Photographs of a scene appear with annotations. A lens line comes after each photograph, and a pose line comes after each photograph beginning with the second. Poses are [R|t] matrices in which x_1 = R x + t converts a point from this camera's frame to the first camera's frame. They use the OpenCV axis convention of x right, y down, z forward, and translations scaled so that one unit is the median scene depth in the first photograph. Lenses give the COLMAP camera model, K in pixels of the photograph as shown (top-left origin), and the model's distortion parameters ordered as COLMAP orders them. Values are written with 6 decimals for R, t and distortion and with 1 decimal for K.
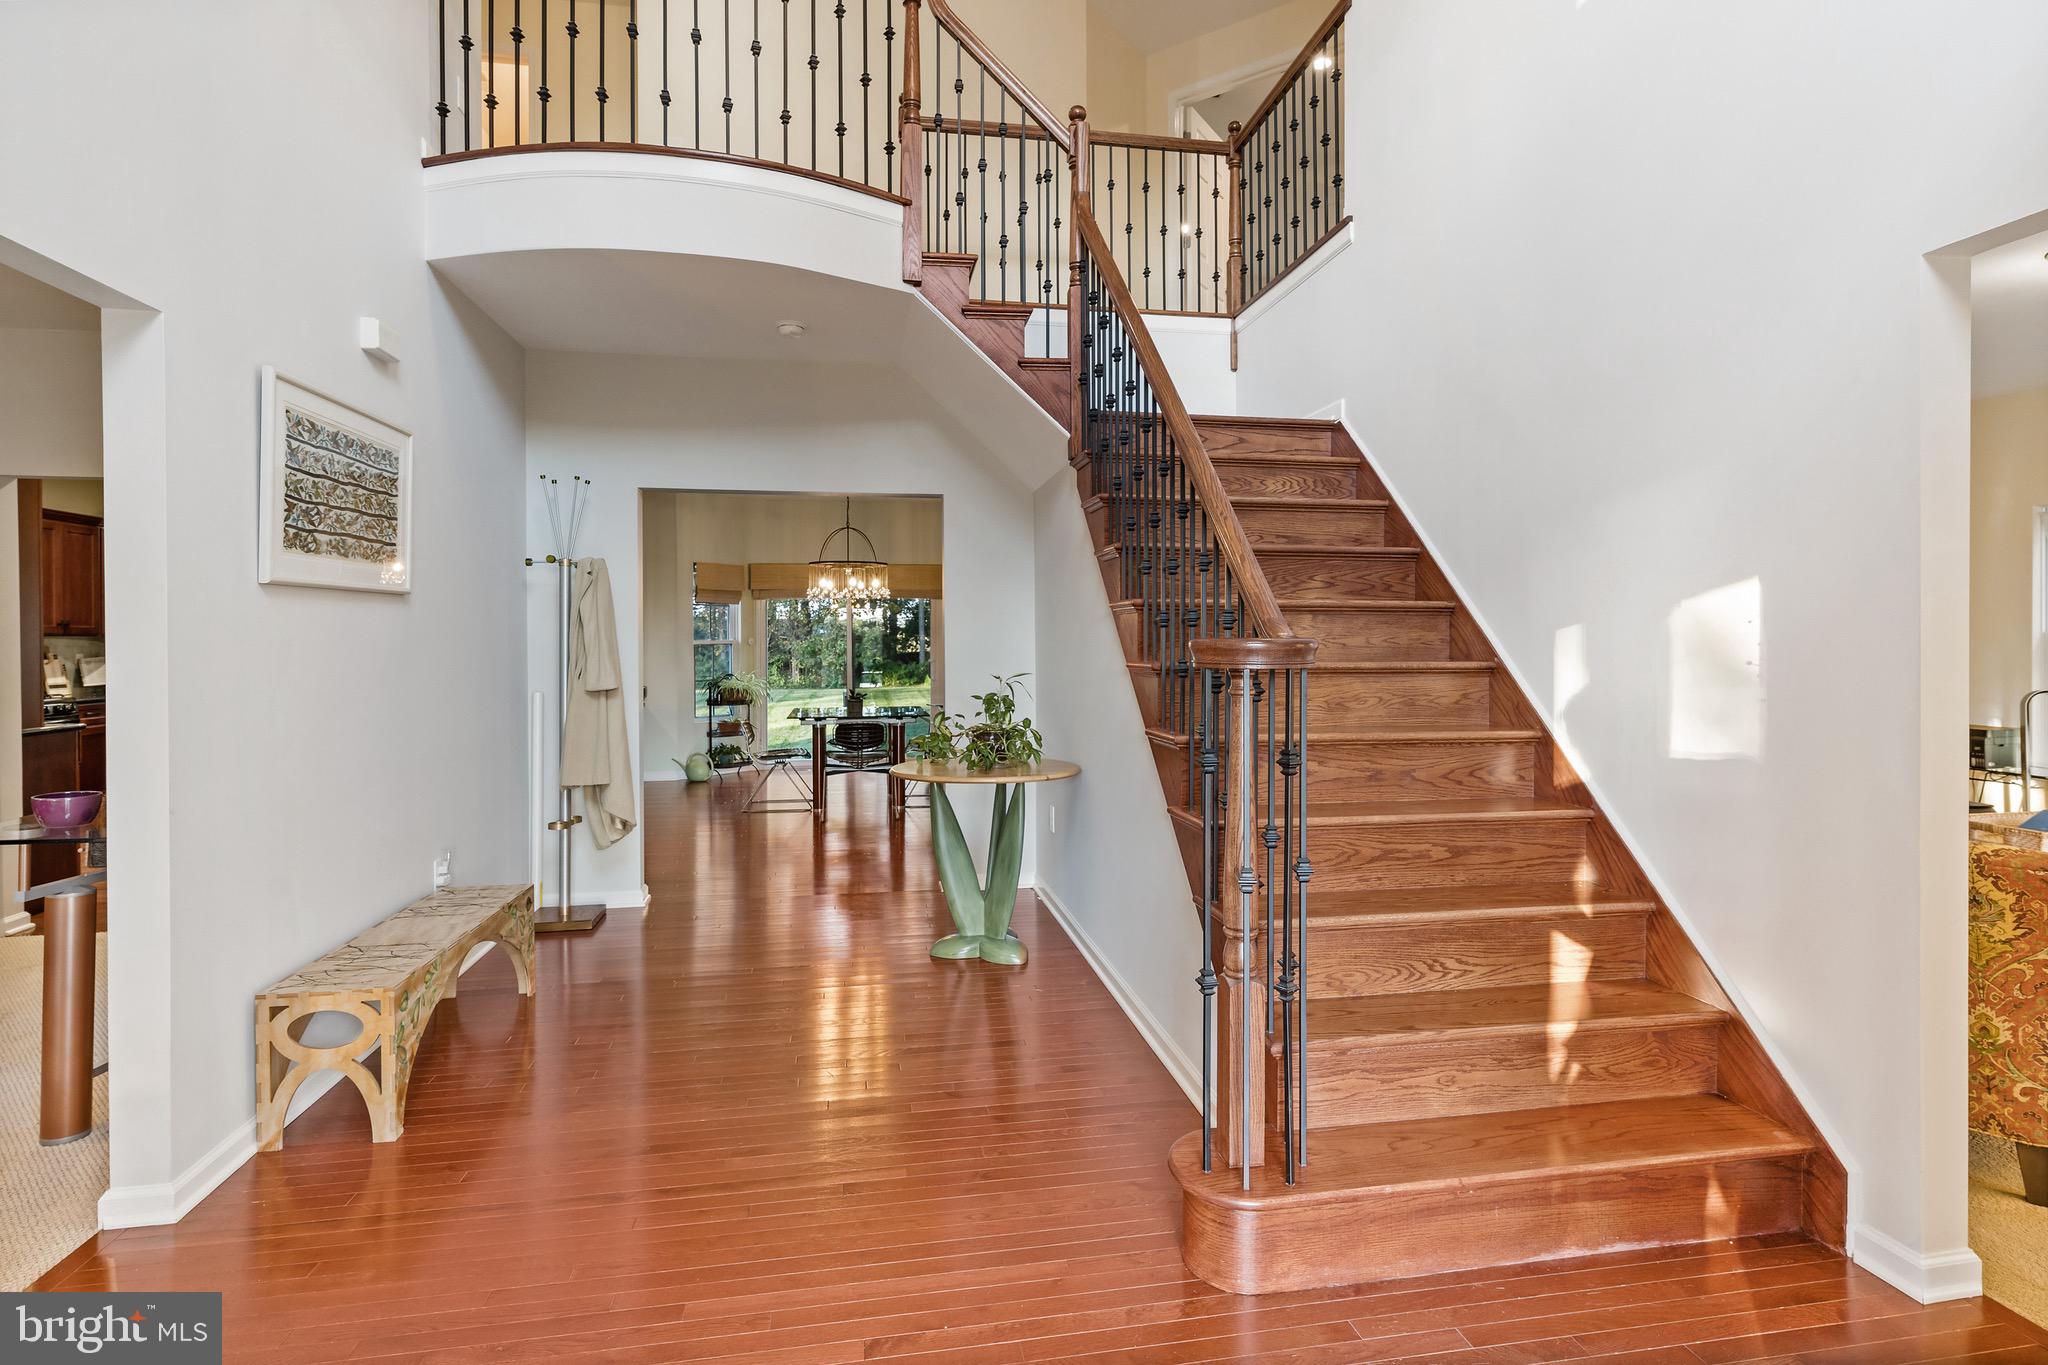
lens RADIAL K [[1057.8, 0, 1020.9], [0, 1057.8, 650.8], [0, 0, 1]] dist [0.005987, -0.000596]
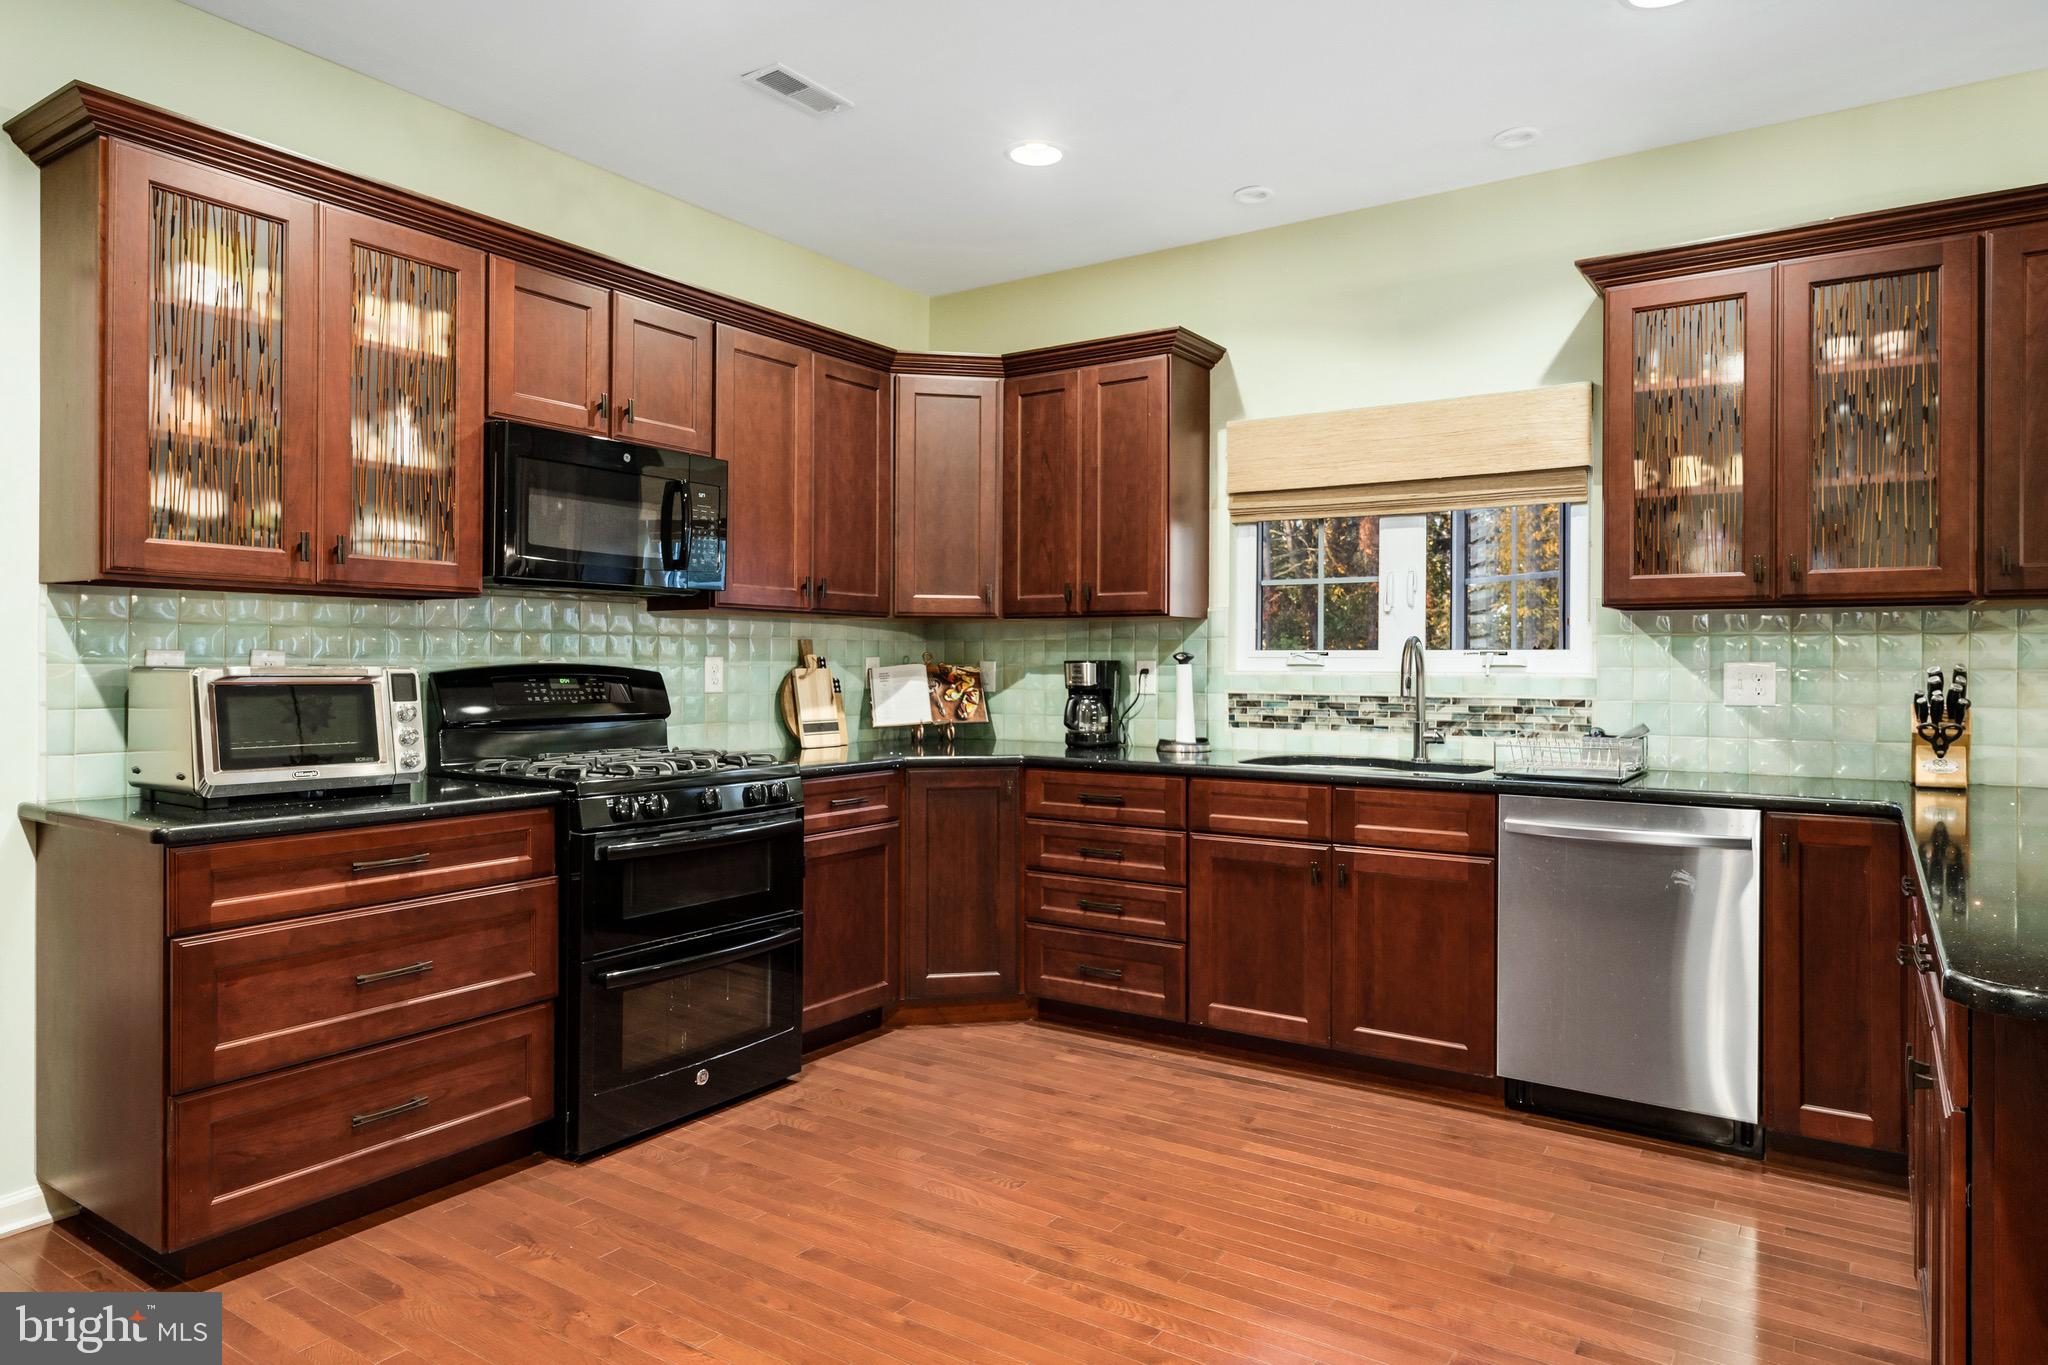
lens RADIAL K [[1193.4, 0, 1016.8], [0, 1193.4, 677.4], [0, 0, 1]] dist [0.002782, 0.003146]
pose [[0.733649, 0.013335, -0.679398, -0.496958], [-0.011133, 0.999909, 0.007605, 0.007102], [0.679438, 0.001985, 0.733730, 0.681769]]
